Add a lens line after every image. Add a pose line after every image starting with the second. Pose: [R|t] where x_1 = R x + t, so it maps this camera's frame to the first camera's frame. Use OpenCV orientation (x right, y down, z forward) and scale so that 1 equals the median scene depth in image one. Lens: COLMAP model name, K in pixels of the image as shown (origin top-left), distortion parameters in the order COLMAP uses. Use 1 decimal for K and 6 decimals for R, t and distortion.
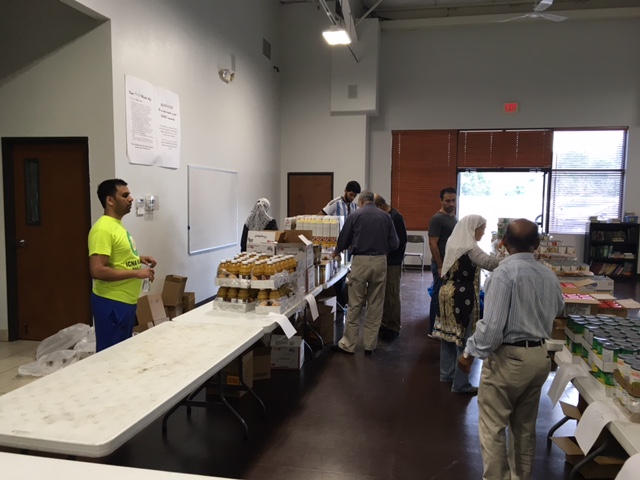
lens RADIAL K [[543.1, 0, 316.6], [0, 543.1, 237.4], [0, 0, 1]] dist [0.102423, -0.125422]
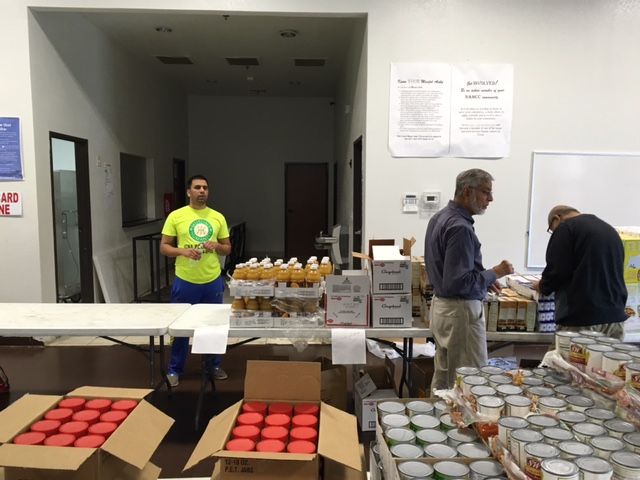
lens RADIAL K [[543.1, 0, 322.3], [0, 543.1, 240.8], [0, 0, 1]] dist [0.102423, -0.125422]
pose [[0.242547, 0.087551, -0.966181, 0.472667], [-0.084031, 0.994072, 0.068984, -0.038487], [0.966493, 0.064458, 0.248466, 0.555725]]
